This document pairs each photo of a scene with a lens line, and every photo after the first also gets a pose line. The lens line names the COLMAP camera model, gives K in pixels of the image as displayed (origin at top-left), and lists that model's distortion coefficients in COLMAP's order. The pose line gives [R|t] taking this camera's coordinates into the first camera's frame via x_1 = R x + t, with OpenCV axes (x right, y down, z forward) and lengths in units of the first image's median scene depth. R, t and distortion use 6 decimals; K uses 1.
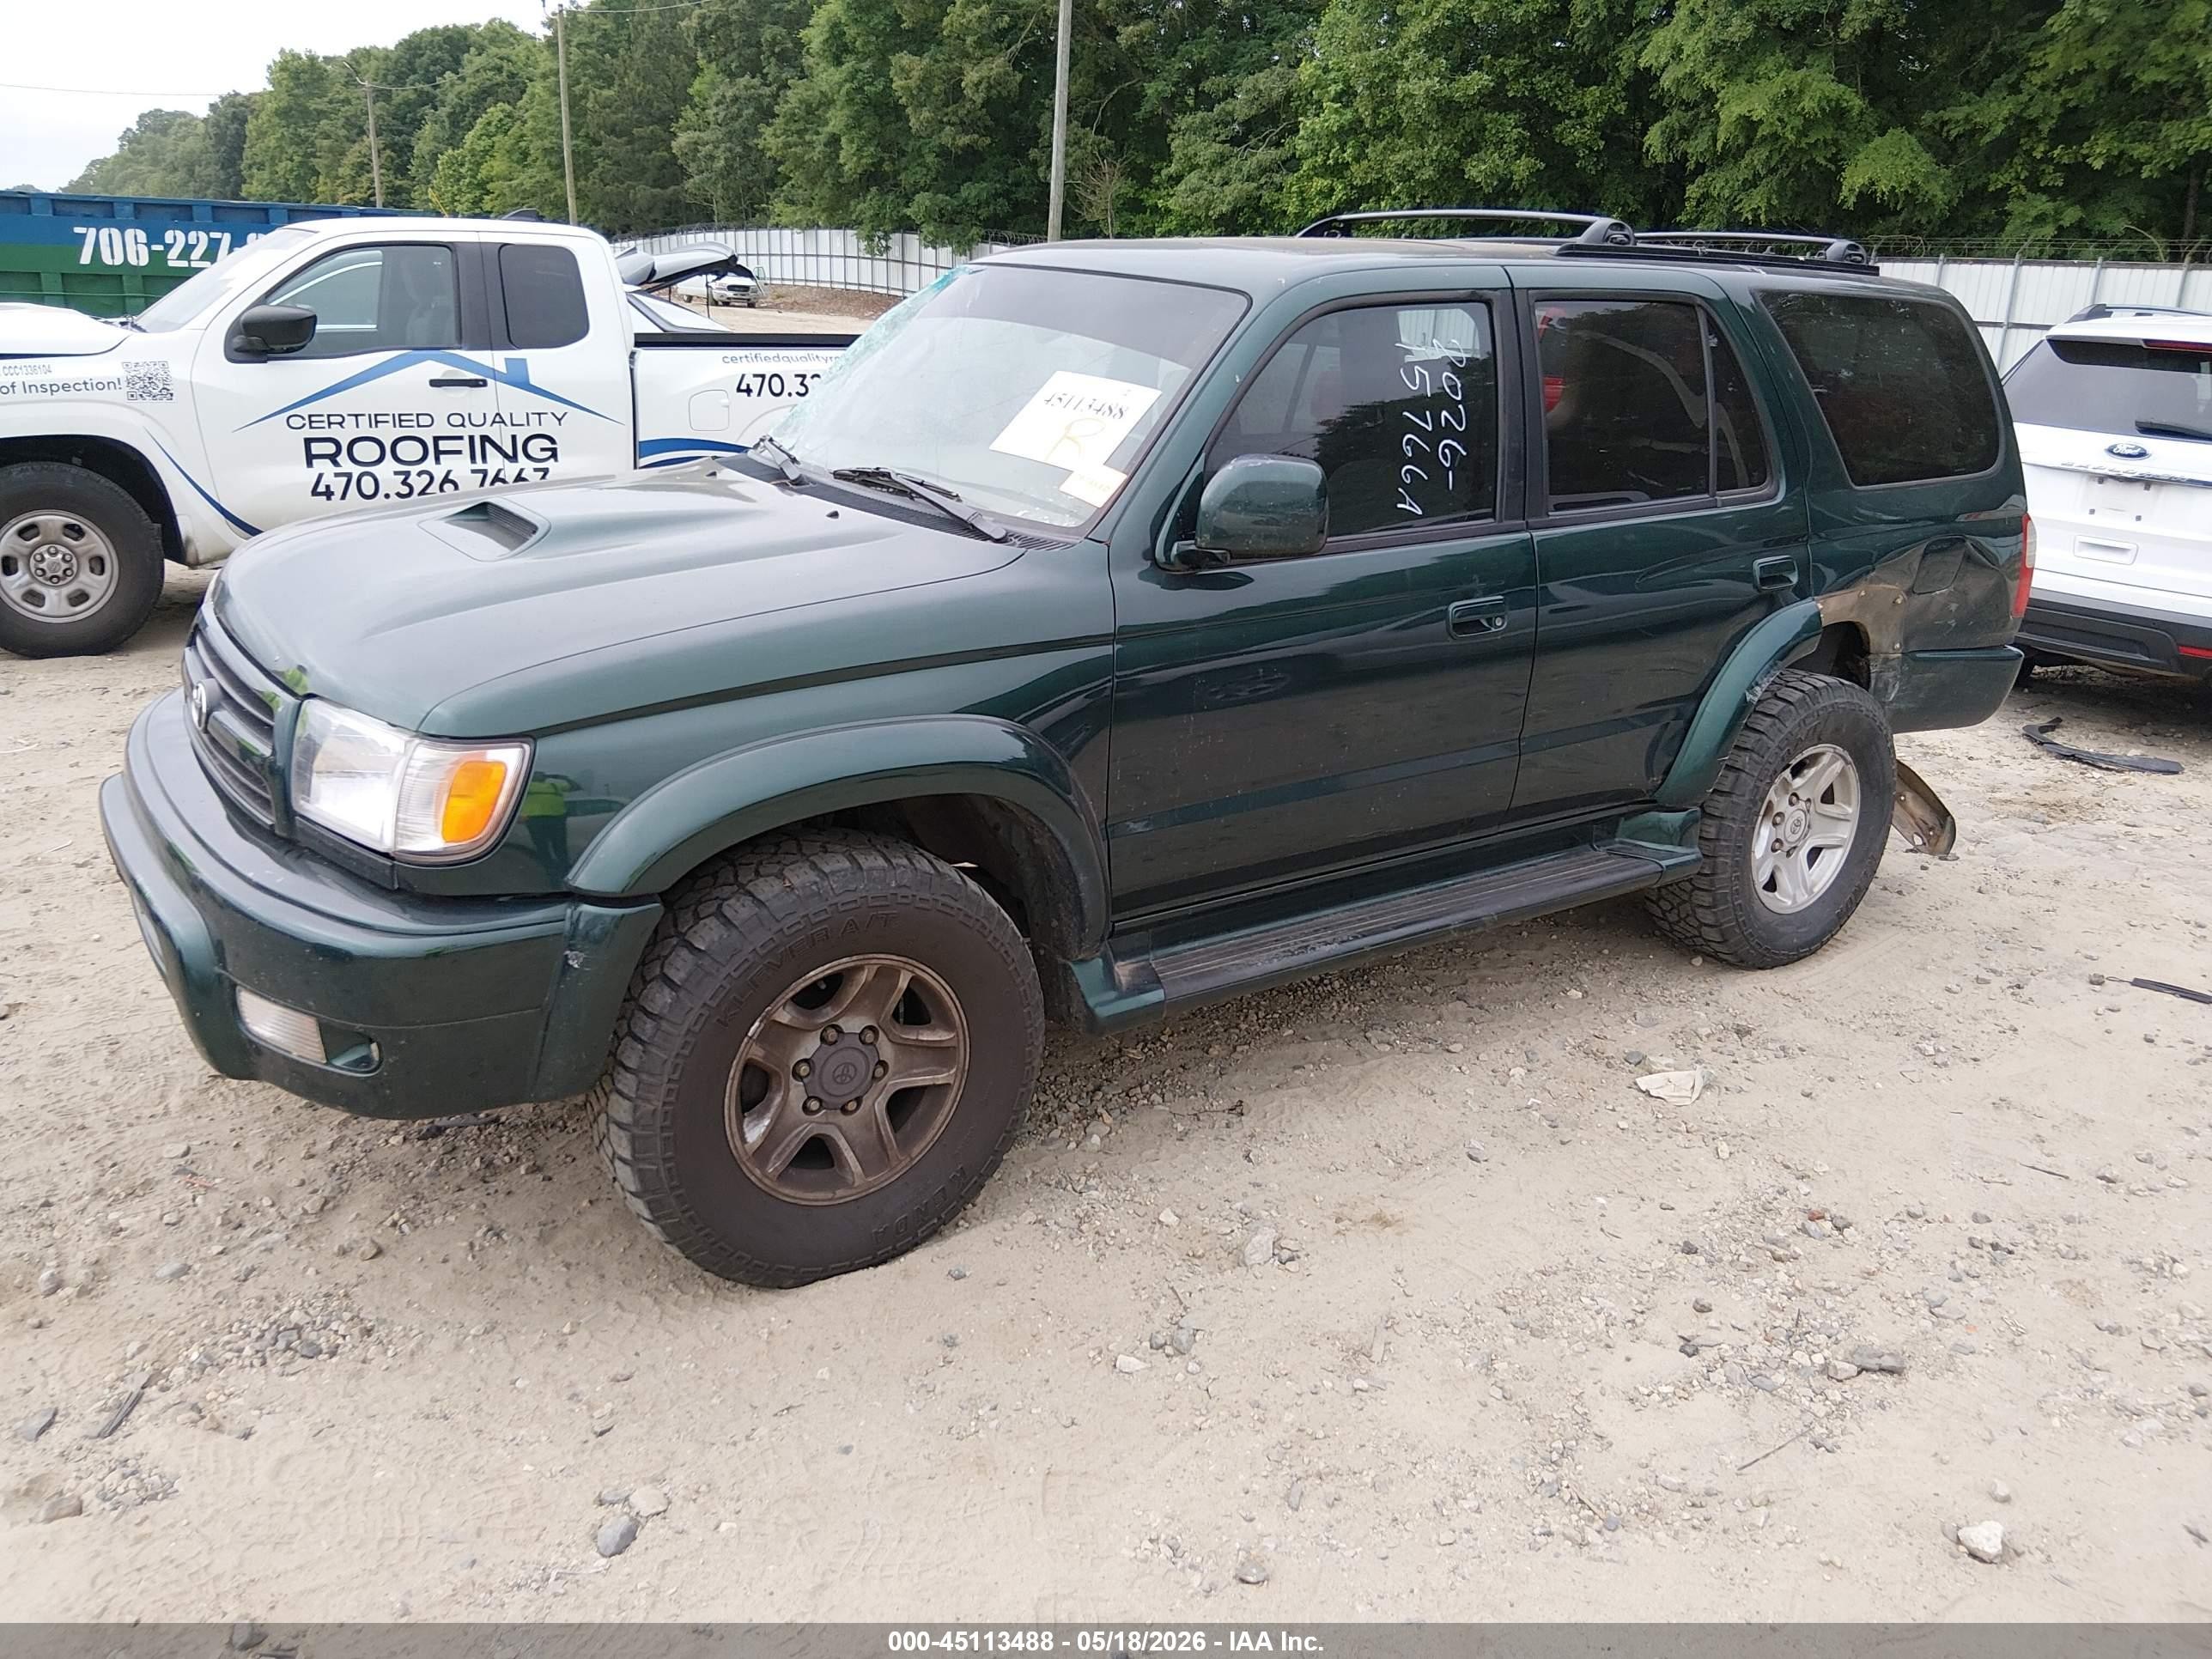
lens RADIAL K [[1668.0, 0, 1112.0], [0, 1668.0, 835.4], [0, 0, 1]] dist [0.049243, -0.078266]
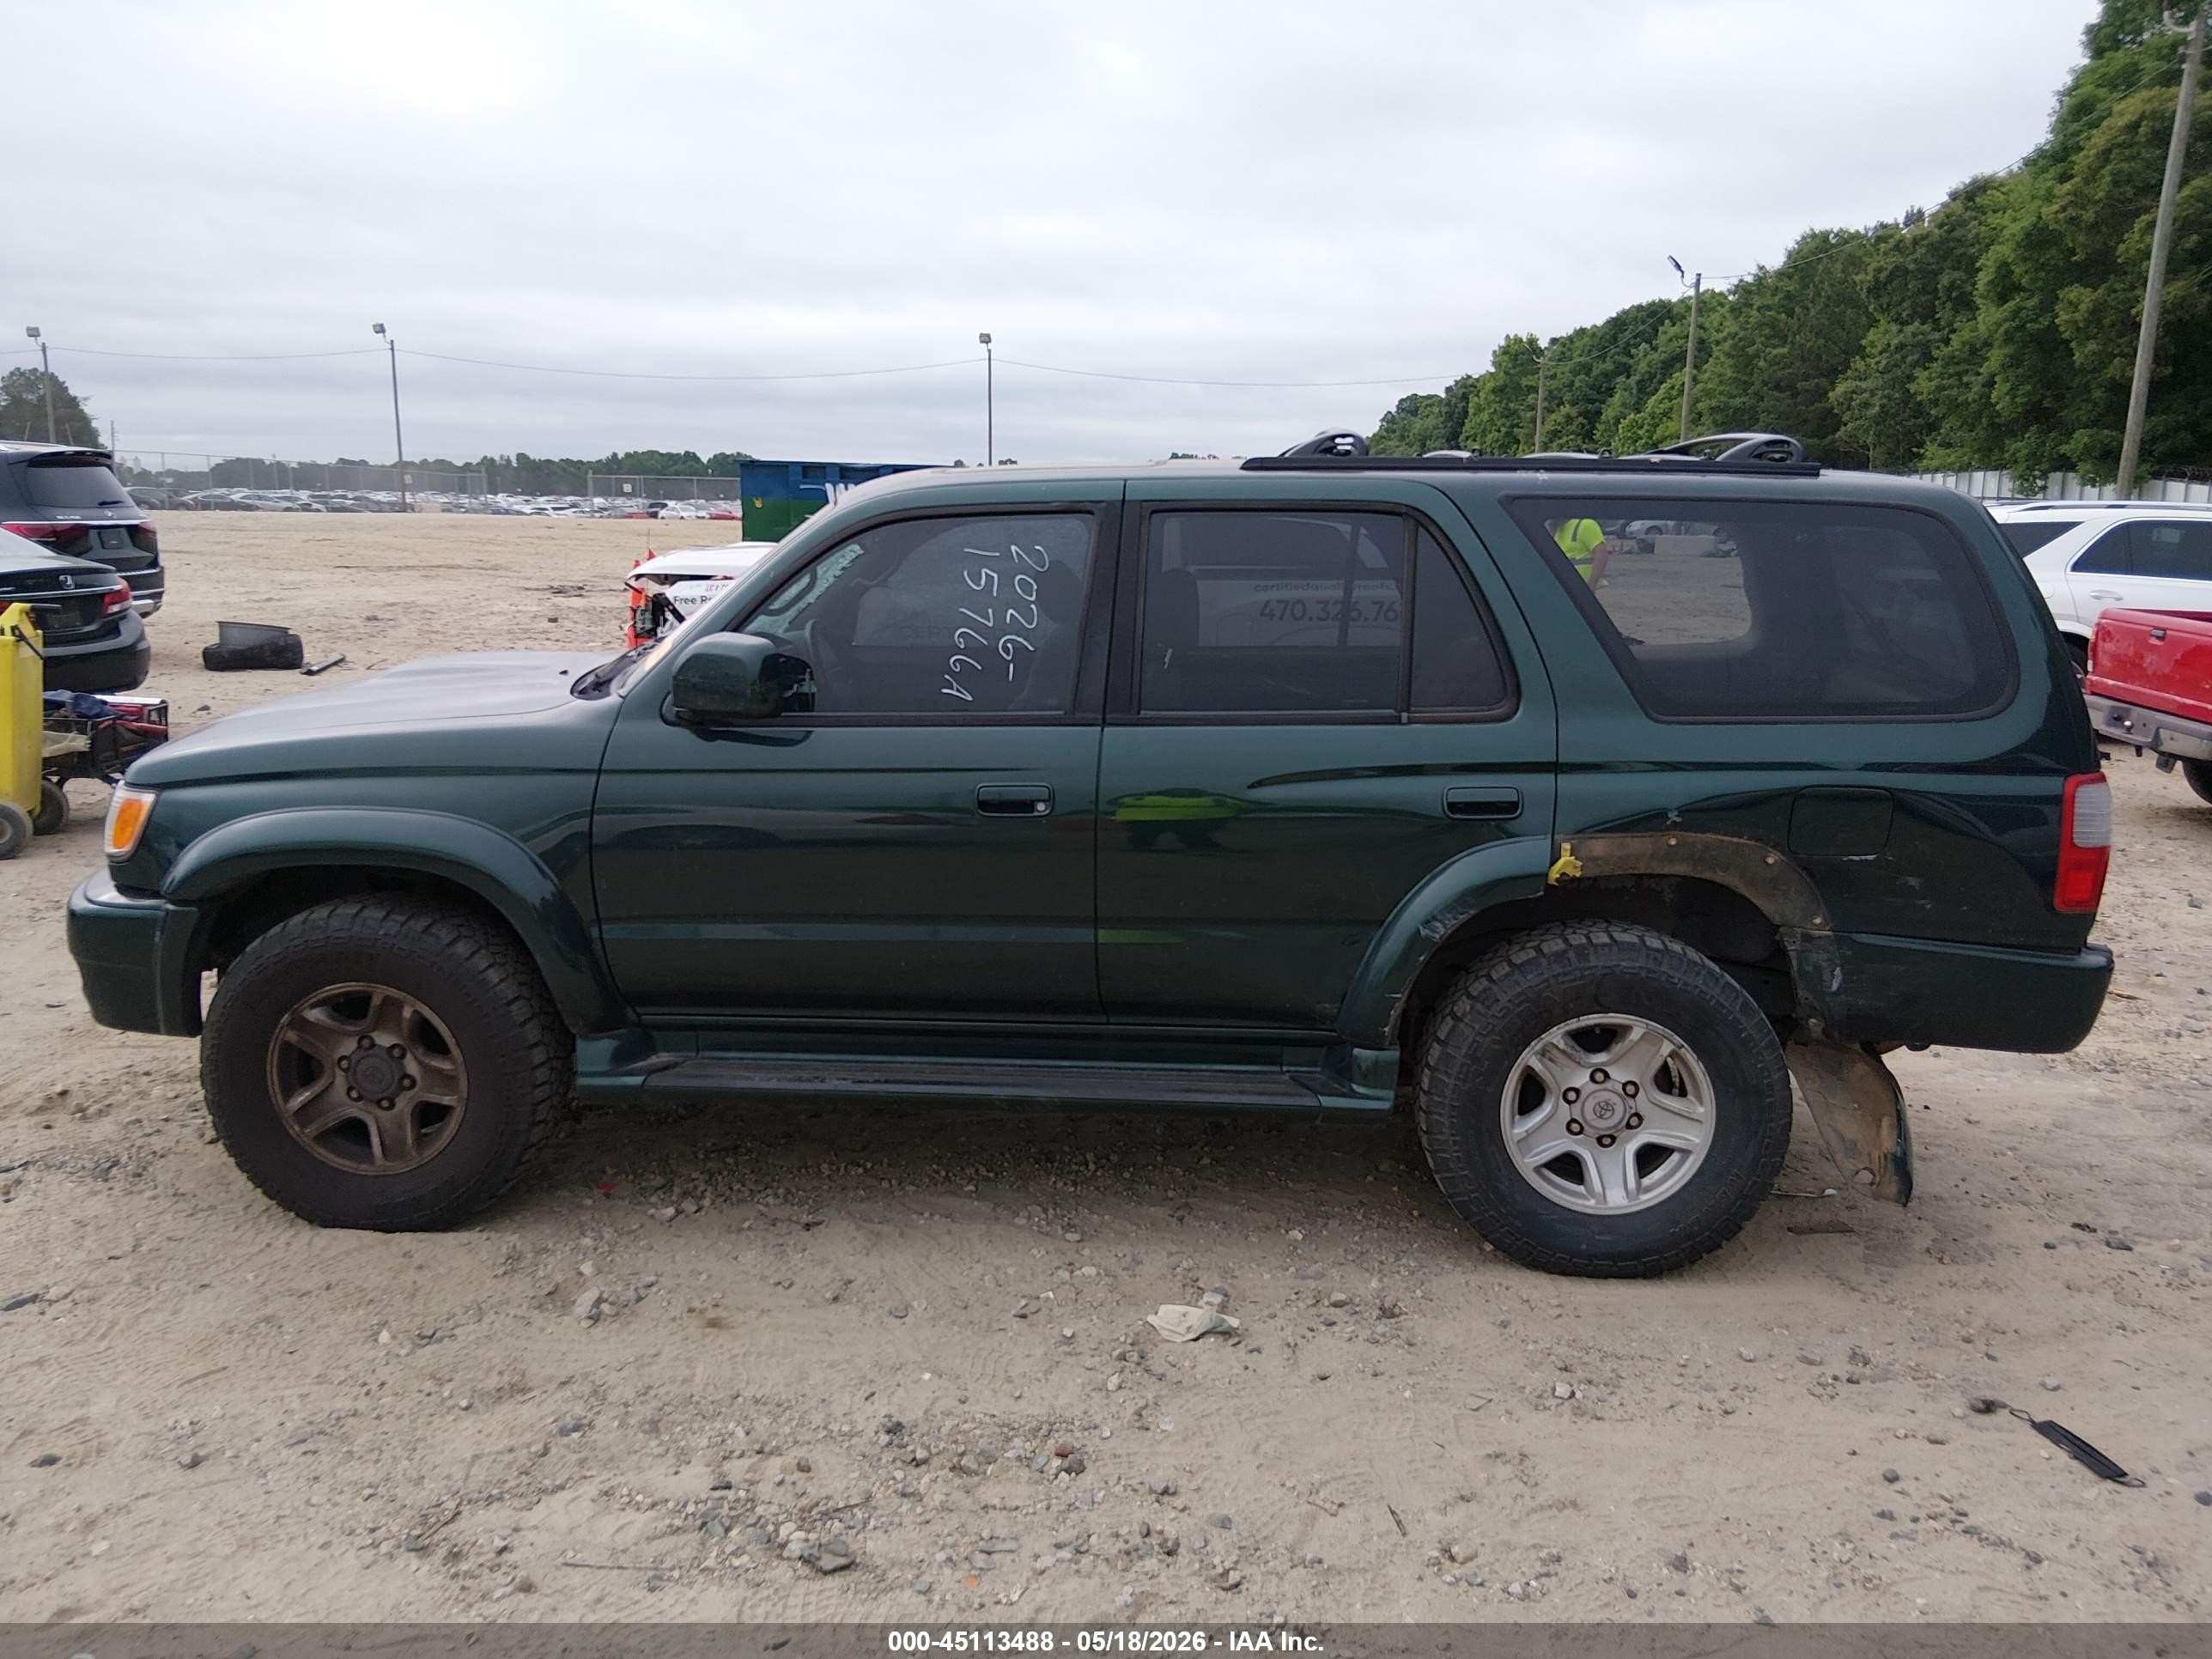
lens RADIAL K [[1683.5, 0, 1116.5], [0, 1683.5, 824.7], [0, 0, 1]] dist [0.088010, -0.173038]
pose [[0.785059, 0.092044, -0.612544, 1.032181], [-0.181726, 0.979607, -0.085705, -0.040588], [0.592164, 0.178599, 0.785776, 0.233772]]
